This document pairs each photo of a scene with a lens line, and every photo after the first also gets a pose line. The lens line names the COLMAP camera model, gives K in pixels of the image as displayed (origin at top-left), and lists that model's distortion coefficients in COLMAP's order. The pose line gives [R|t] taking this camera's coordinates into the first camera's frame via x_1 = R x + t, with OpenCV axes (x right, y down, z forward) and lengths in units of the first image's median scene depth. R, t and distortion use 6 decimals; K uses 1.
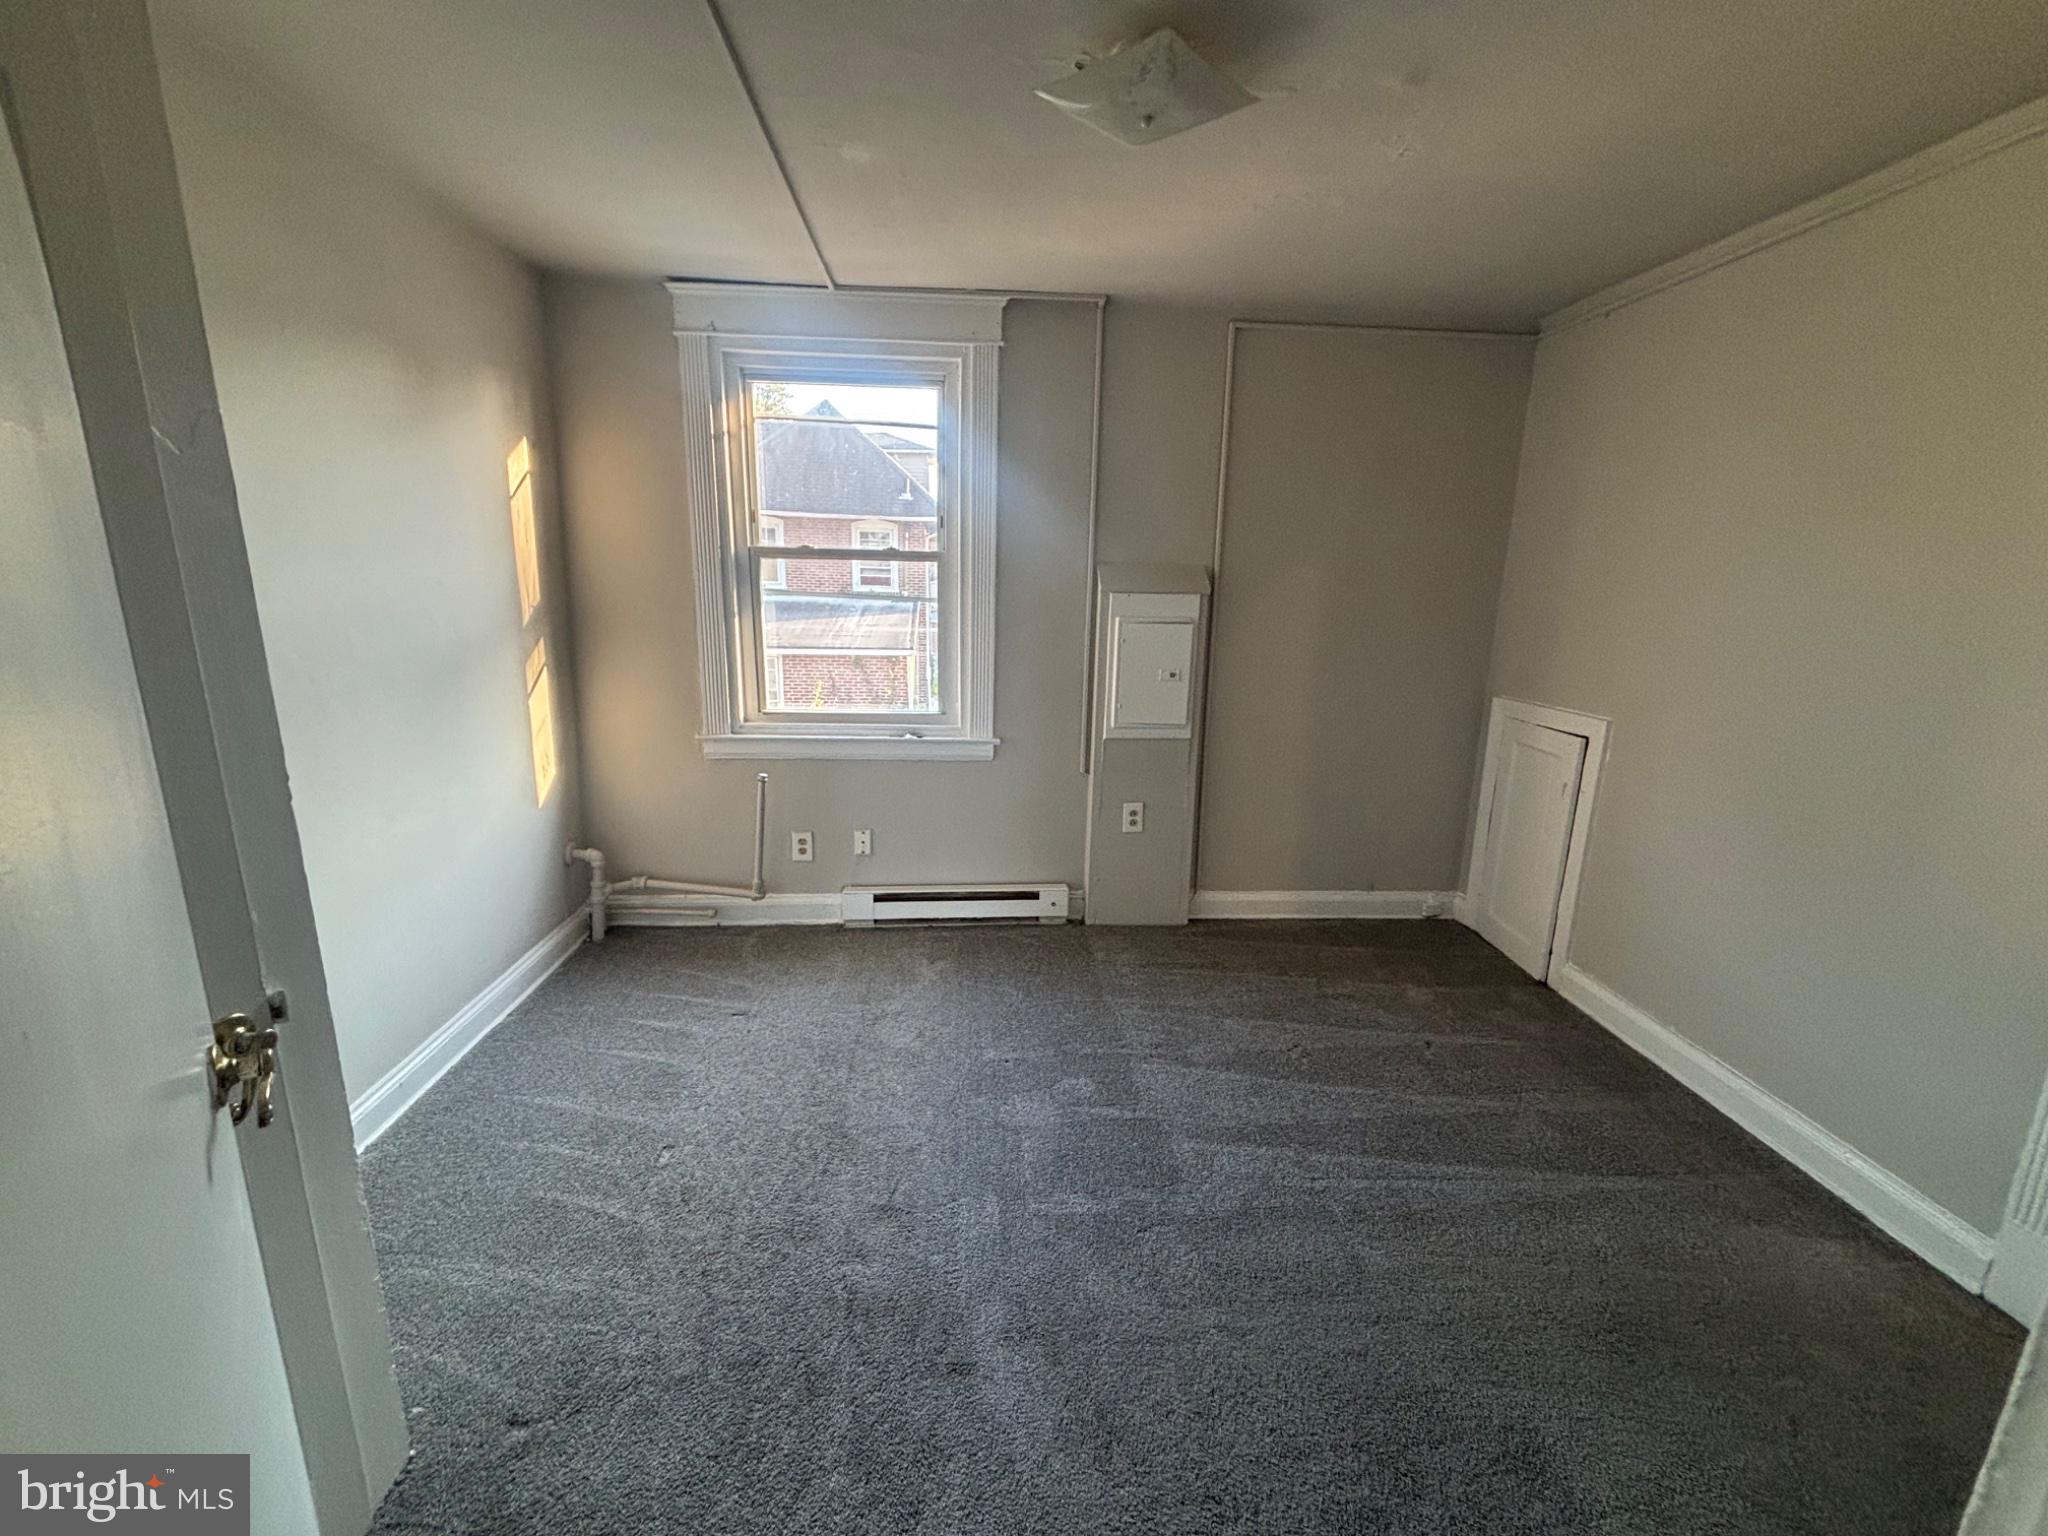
lens RADIAL K [[814.6, 0, 1017.0], [0, 814.6, 761.6], [0, 0, 1]] dist [0.002508, -0.005455]
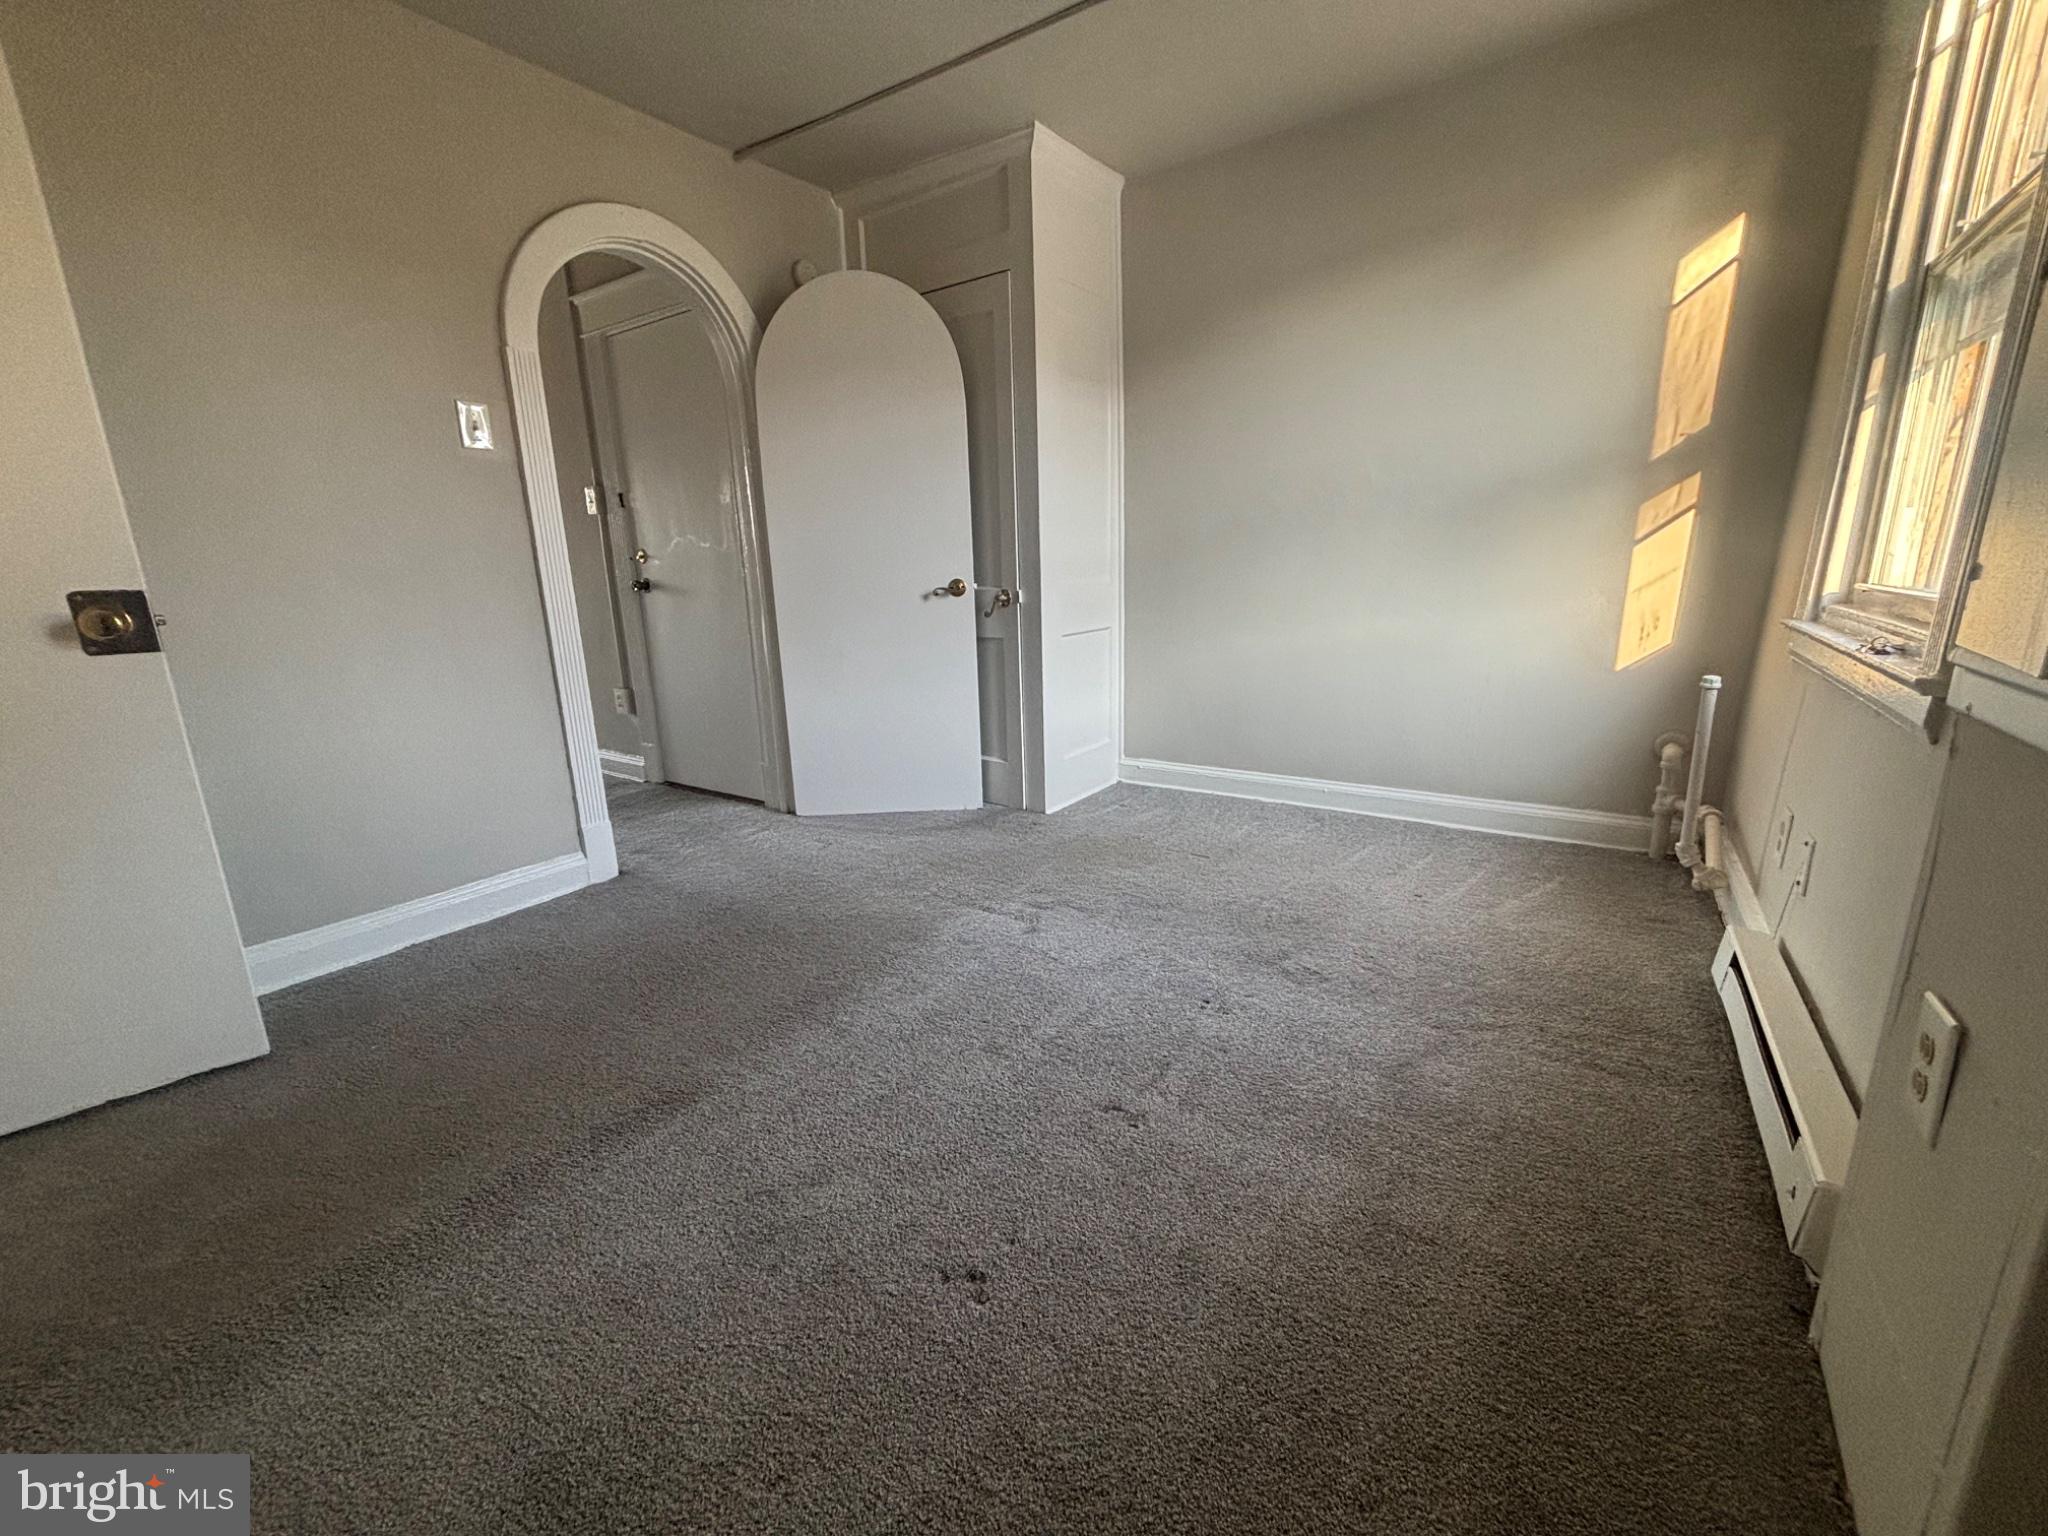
lens RADIAL K [[814.6, 0, 1017.0], [0, 814.6, 761.6], [0, 0, 1]] dist [0.002508, -0.005455]
pose [[-0.615375, 0.183941, -0.766472, 0.479770], [-0.156647, 0.924457, 0.347621, -0.054501], [0.772513, 0.333983, -0.540074, 0.912923]]
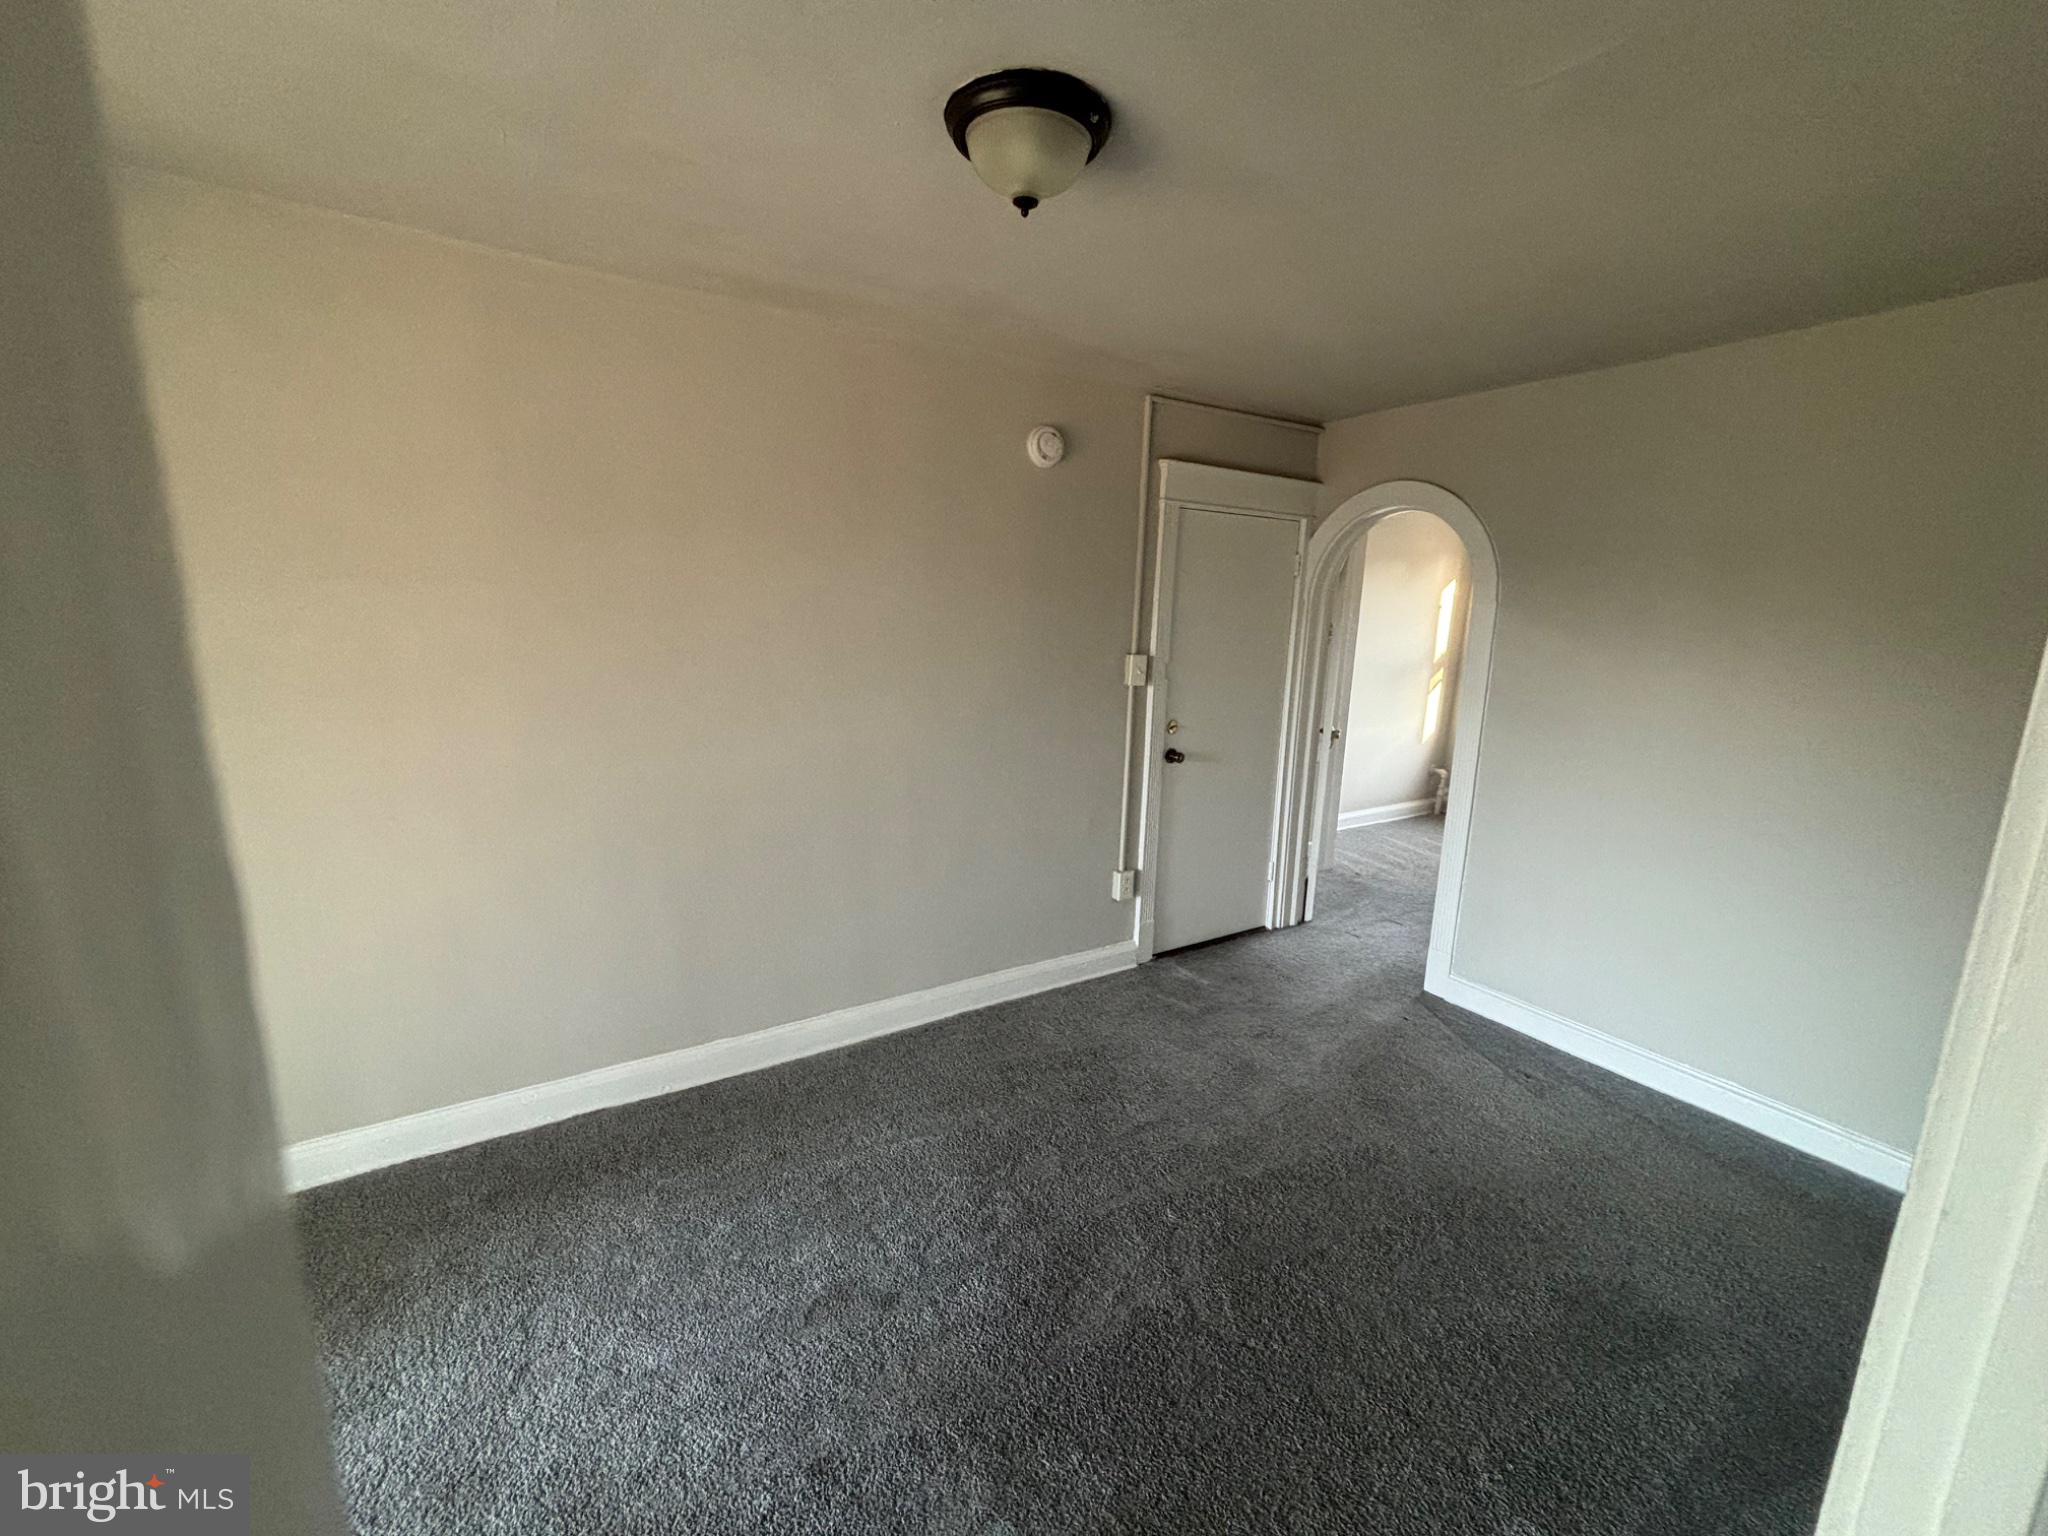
lens RADIAL K [[814.6, 0, 1017.0], [0, 814.6, 761.6], [0, 0, 1]] dist [0.002508, -0.005455]
pose [[0.469163, 0.155882, -0.869245, 0.750155], [-0.208665, 0.975994, 0.062401, 0.180451], [0.858105, 0.152105, 0.490427, -0.927534]]
